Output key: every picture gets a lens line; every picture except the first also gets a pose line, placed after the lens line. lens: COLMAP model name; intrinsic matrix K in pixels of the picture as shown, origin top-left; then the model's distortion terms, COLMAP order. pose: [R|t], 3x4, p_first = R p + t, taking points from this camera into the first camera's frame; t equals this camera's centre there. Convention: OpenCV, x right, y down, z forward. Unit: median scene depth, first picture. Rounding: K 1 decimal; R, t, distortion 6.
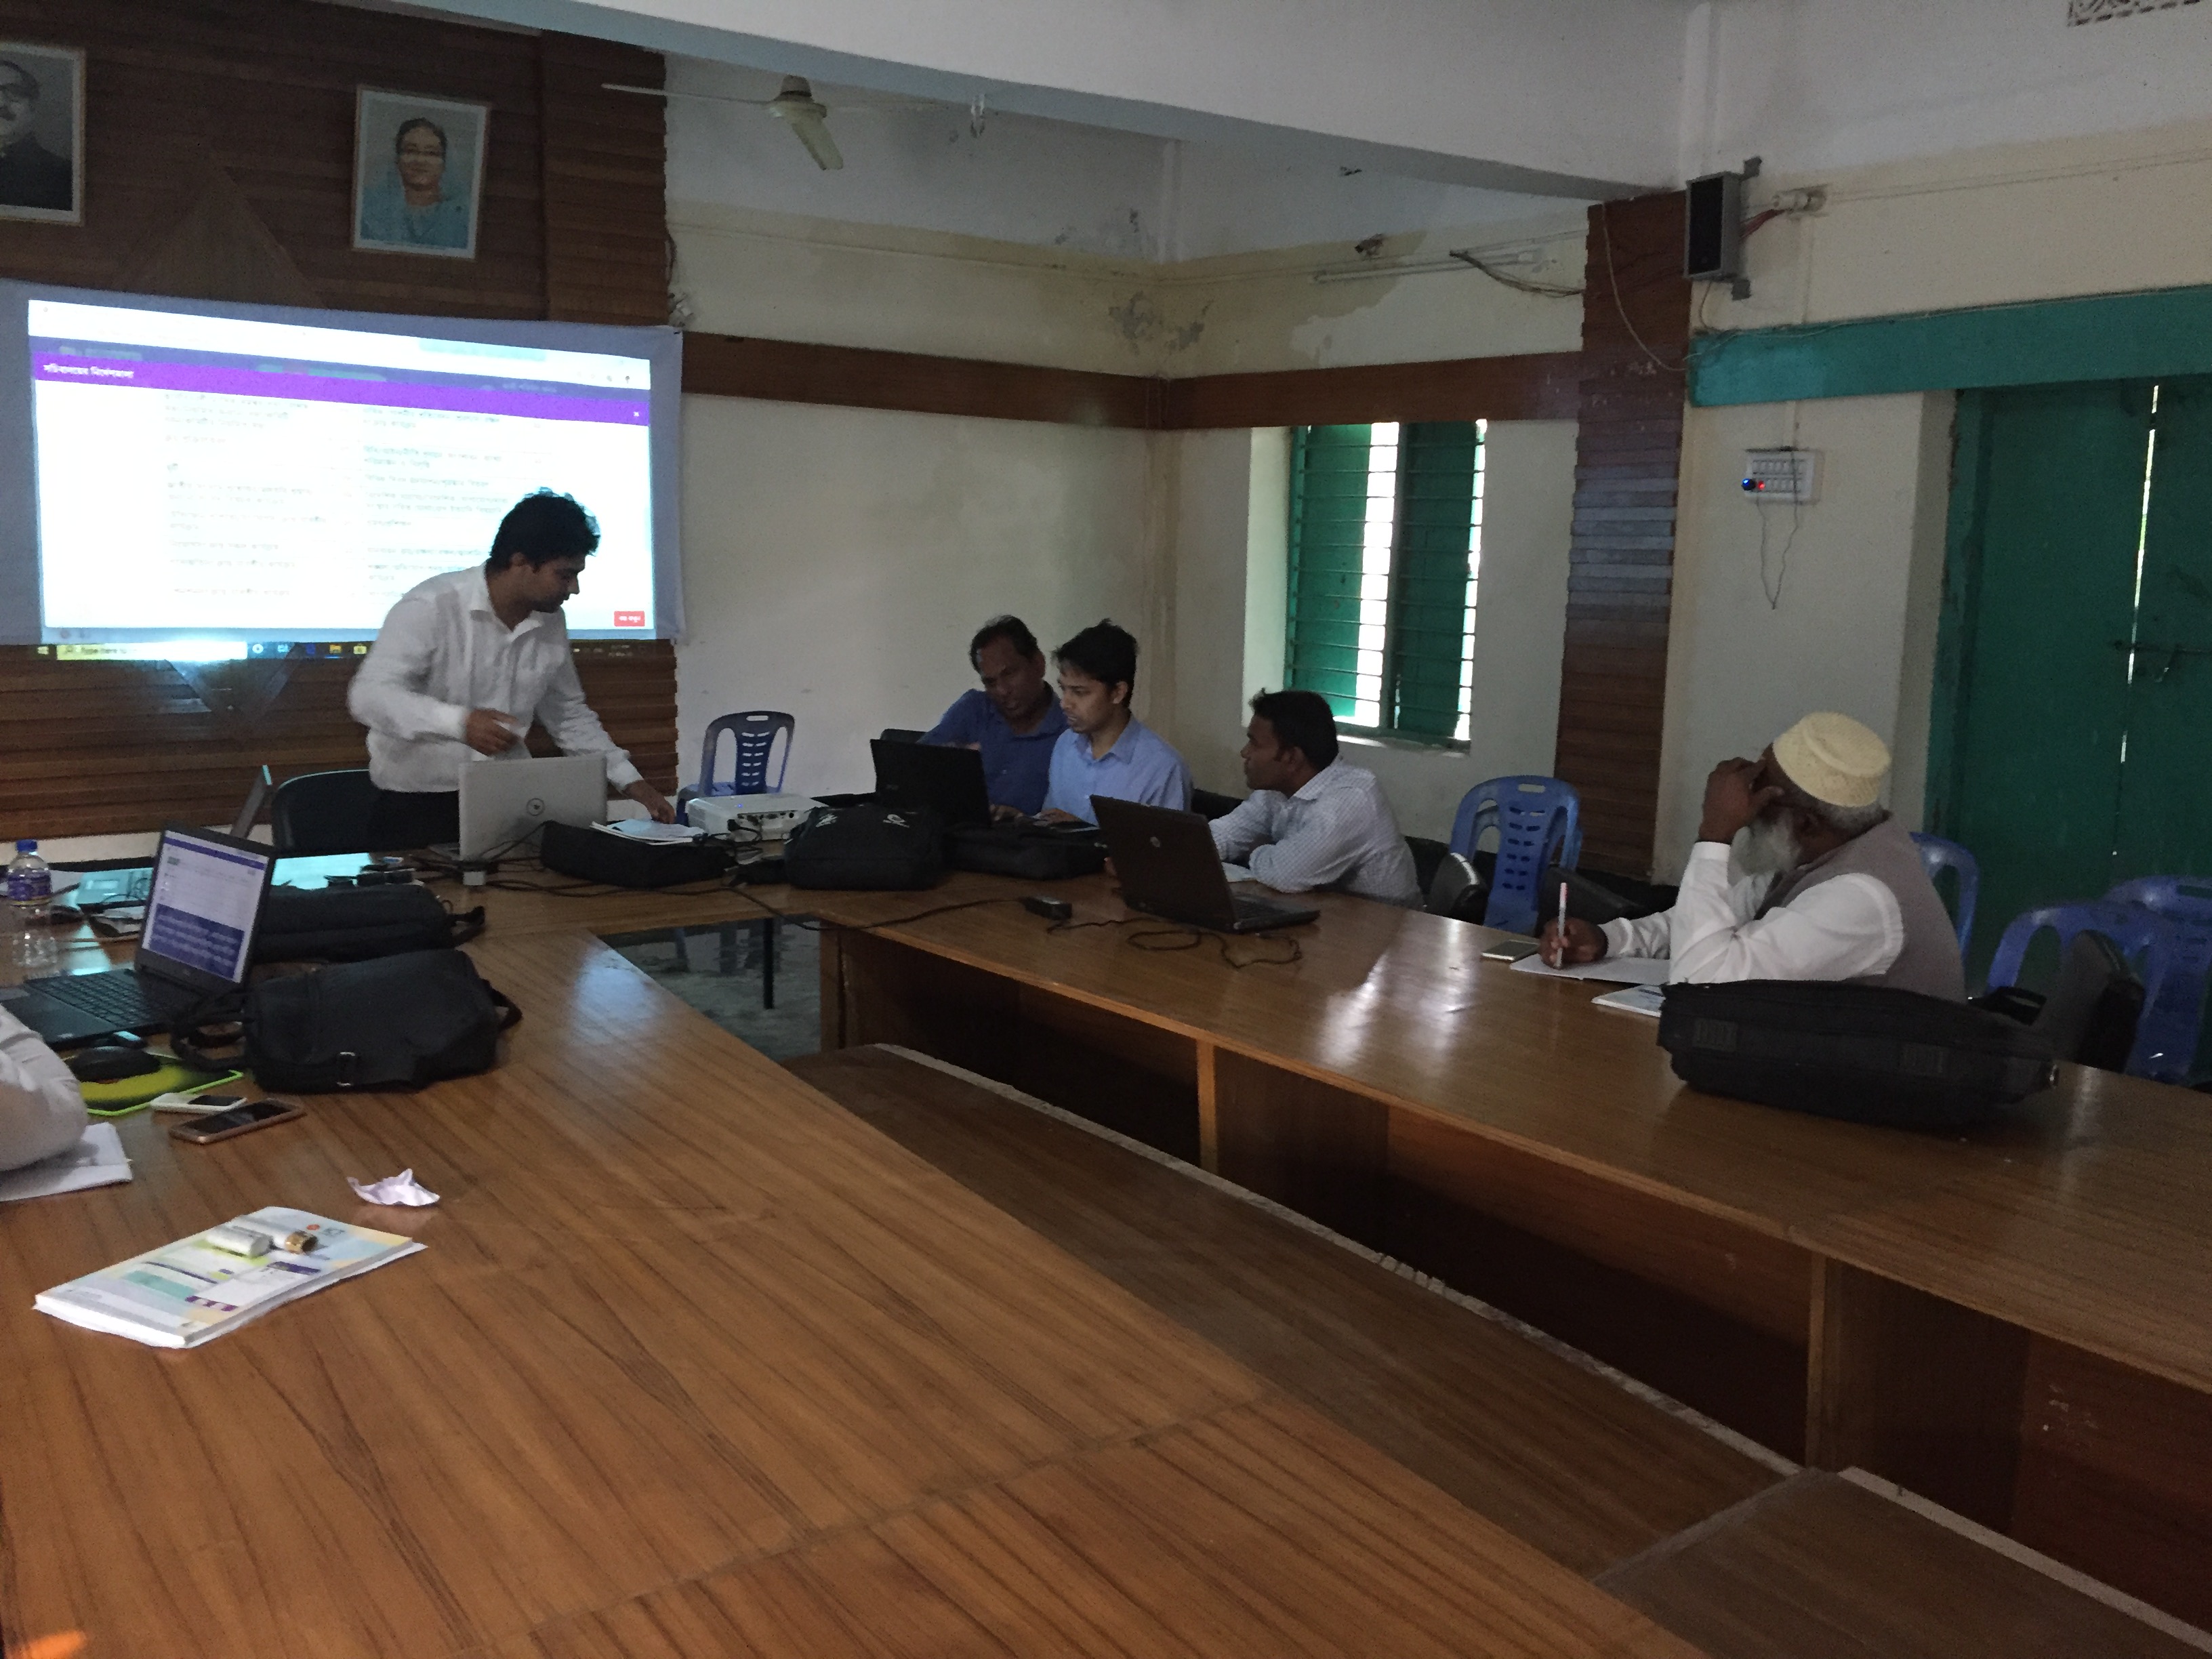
lens RADIAL K [[1898.9, 0, 1102.4], [0, 1898.9, 836.1], [0, 0, 1]] dist [0.074152, -0.112743]
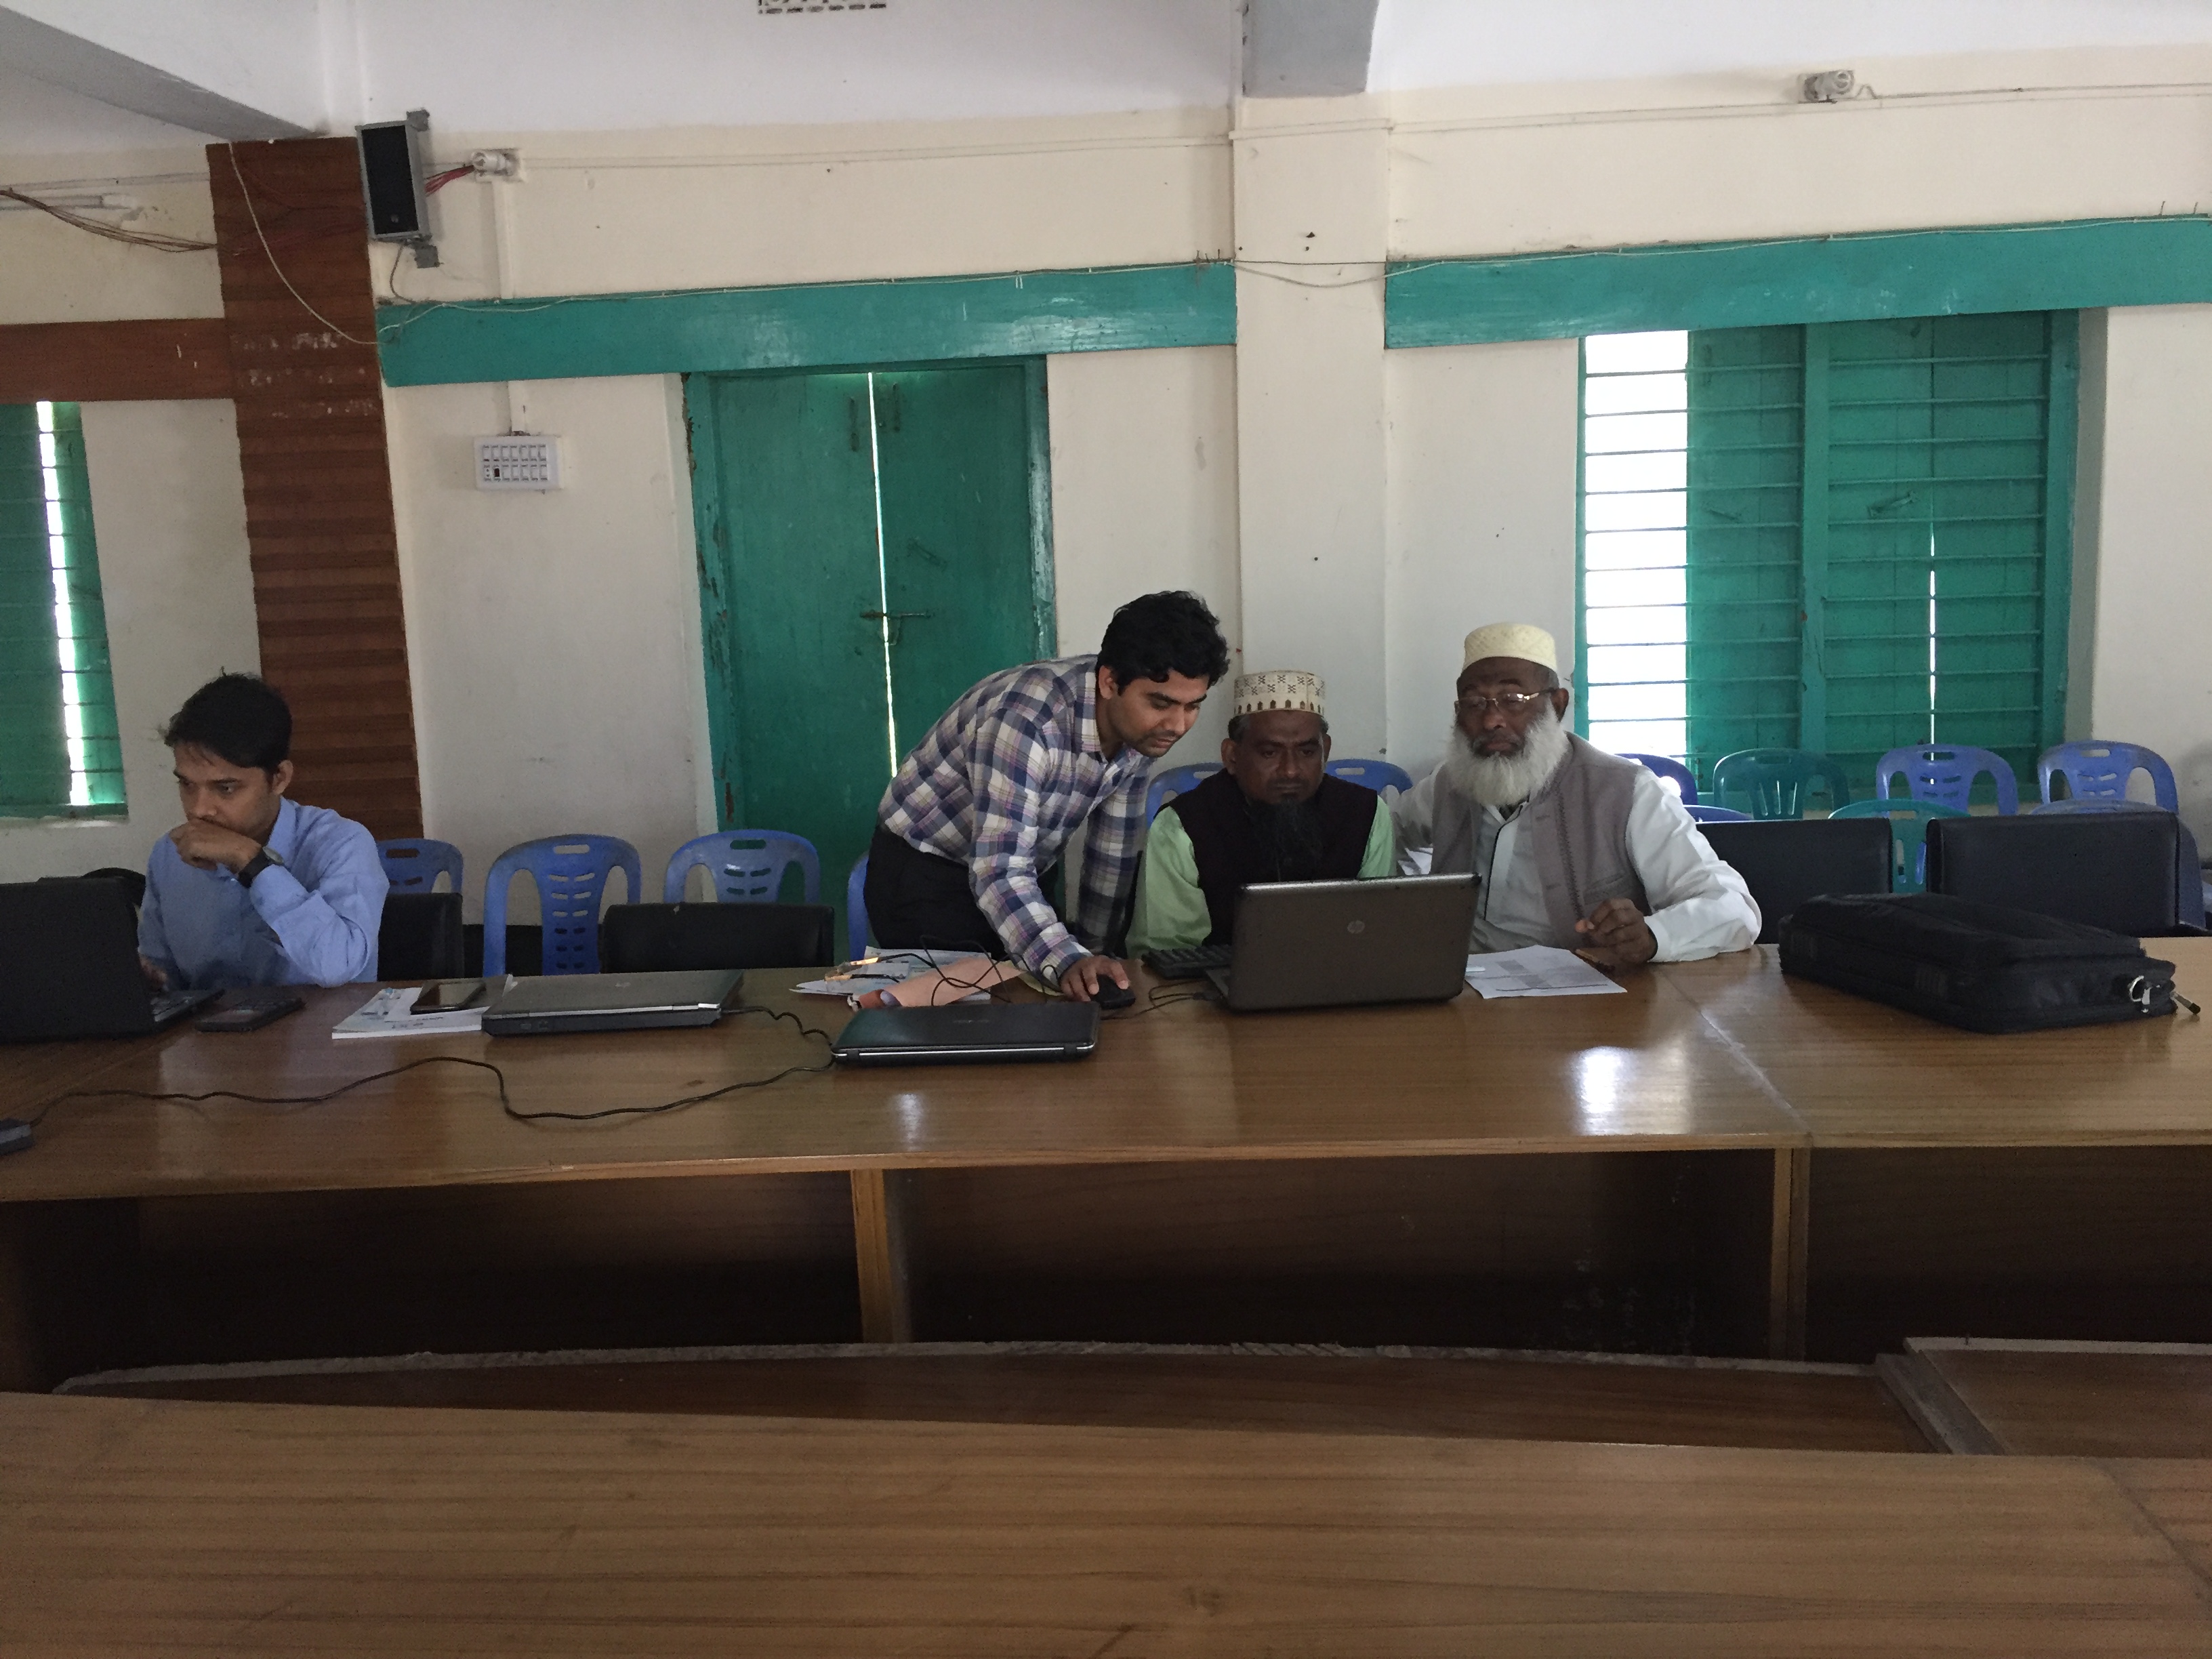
lens RADIAL K [[1898.9, 0, 1113.8], [0, 1898.9, 836.6], [0, 0, 1]] dist [0.074152, -0.112743]
pose [[0.629527, -0.160239, 0.760276, -0.179934], [0.169466, 0.983262, 0.066914, -0.022075], [-0.758272, 0.086717, 0.646145, 0.187367]]
